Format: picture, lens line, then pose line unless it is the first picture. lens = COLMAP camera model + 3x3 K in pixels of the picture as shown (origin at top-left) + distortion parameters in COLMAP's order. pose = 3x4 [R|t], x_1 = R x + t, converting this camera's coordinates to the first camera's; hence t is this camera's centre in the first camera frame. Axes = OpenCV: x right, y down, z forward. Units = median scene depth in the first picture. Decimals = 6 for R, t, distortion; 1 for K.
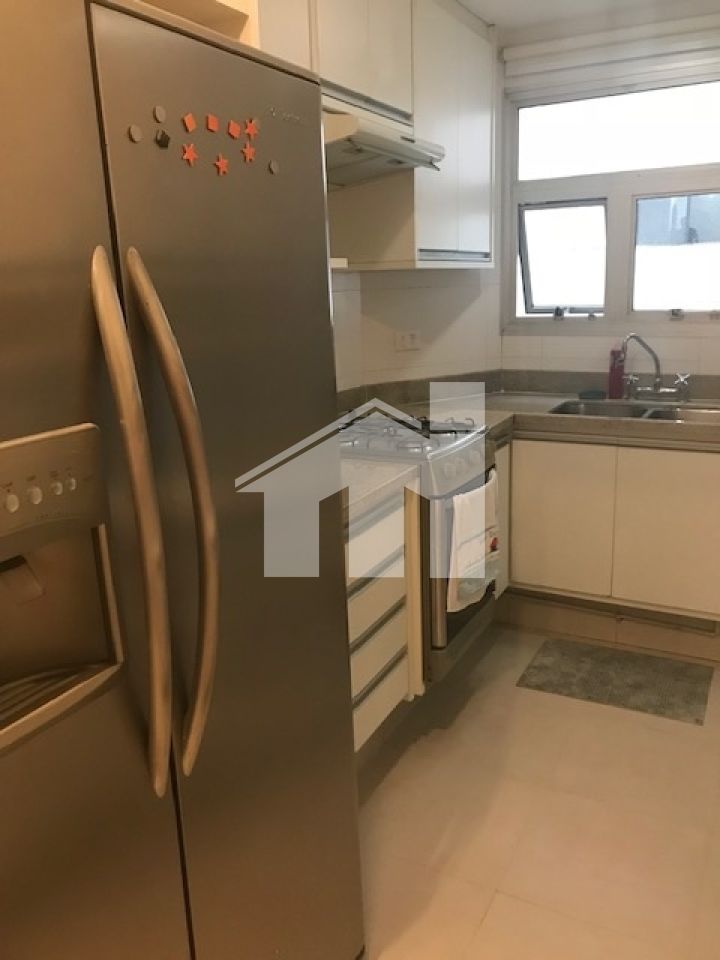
lens RADIAL K [[789.7, 0, 360.0], [0, 789.7, 480.0], [0, 0, 1]] dist [0.124854, -0.355220]
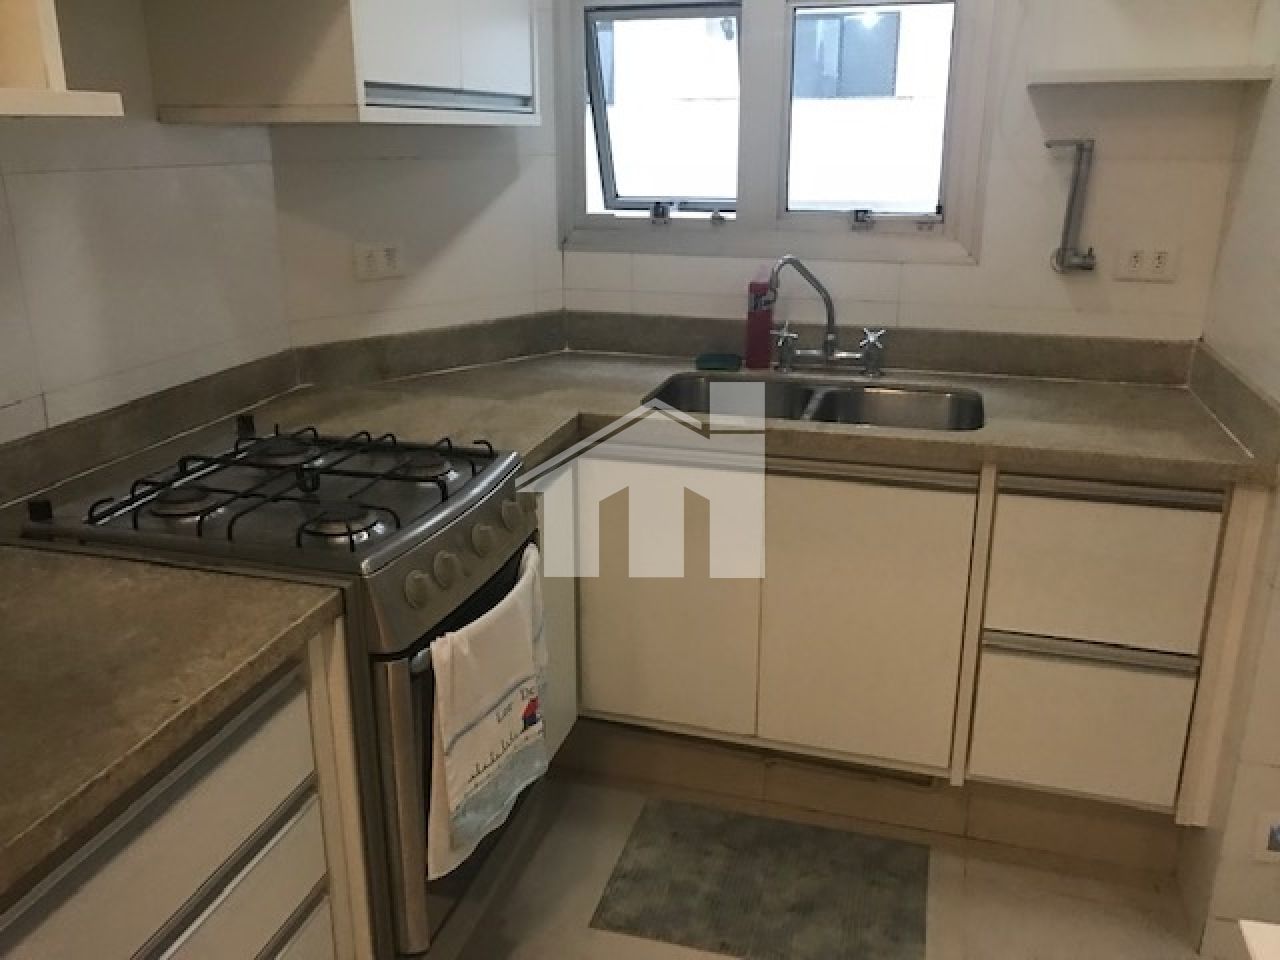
lens RADIAL K [[1052.9, 0, 604.5], [0, 1052.9, 480.8], [0, 0, 1]] dist [0.124854, -0.355220]
pose [[0.984039, -0.030797, 0.175266, 0.080884], [0.018754, 0.997374, 0.069956, -0.080354], [-0.176961, -0.065552, 0.982033, 0.285507]]
